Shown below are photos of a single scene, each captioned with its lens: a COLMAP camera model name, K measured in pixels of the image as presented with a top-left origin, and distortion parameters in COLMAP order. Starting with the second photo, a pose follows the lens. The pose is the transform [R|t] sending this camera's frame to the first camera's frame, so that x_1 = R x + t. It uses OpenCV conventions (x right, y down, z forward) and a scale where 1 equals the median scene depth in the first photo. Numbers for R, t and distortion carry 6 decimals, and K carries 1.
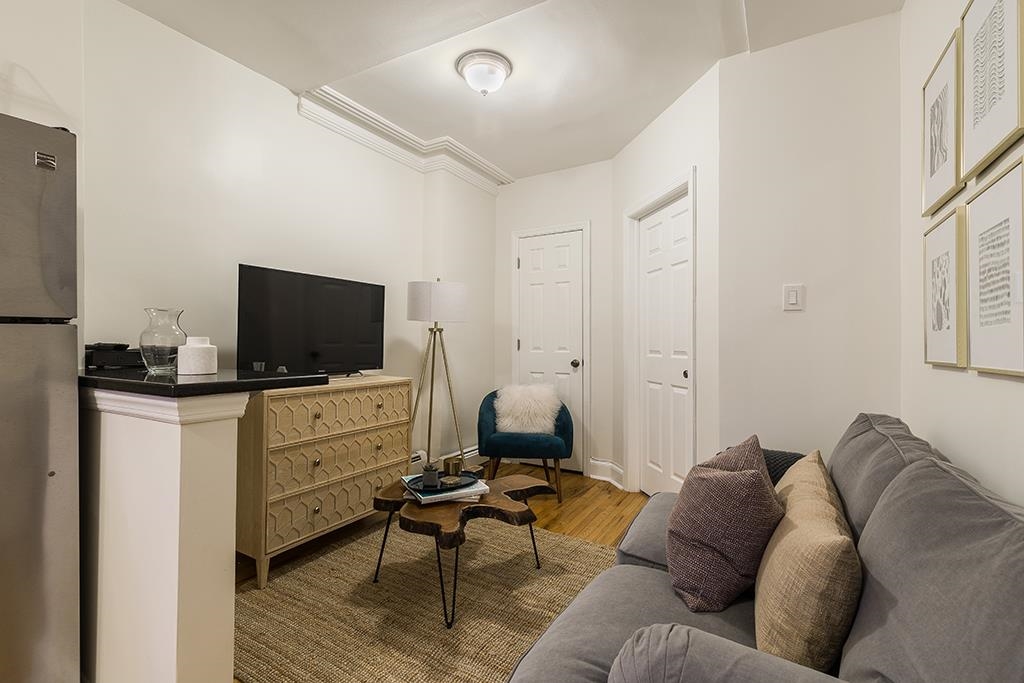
lens RADIAL K [[450.6, 0, 512.0], [0, 450.6, 341.5], [0, 0, 1]] dist [0.002379, 0.000211]
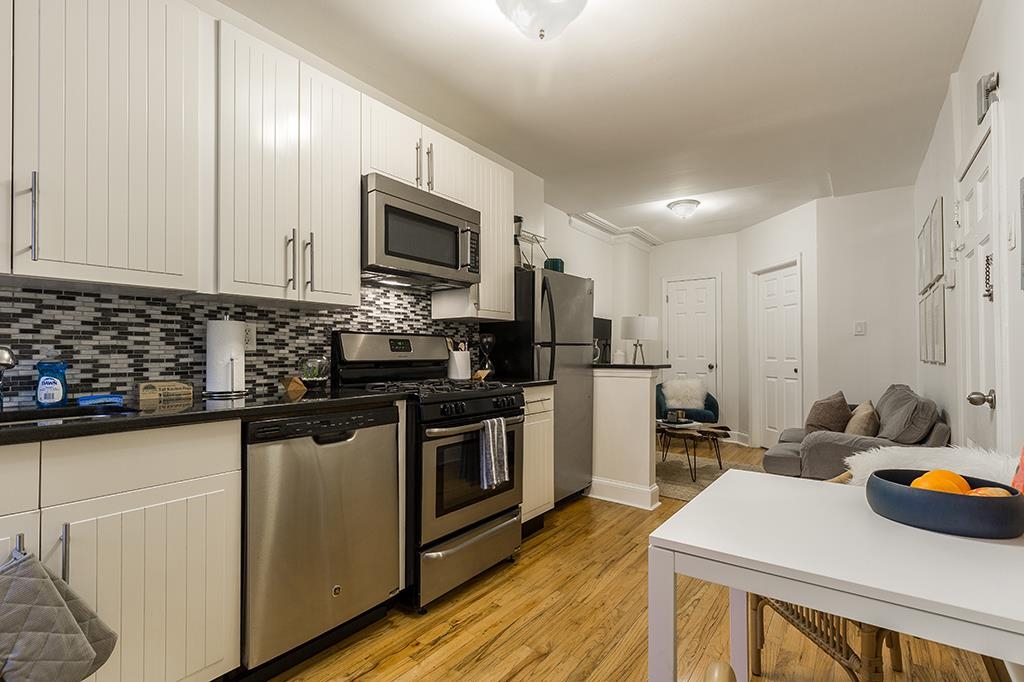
lens RADIAL K [[480.0, 0, 511.8], [0, 480.0, 348.2], [0, 0, 1]] dist [-0.000310, -0.000497]
pose [[0.995957, -0.001885, -0.089814, -0.528895], [0.000905, 0.999940, -0.010950, 0.006350], [0.089829, 0.010824, 0.995898, -0.923354]]
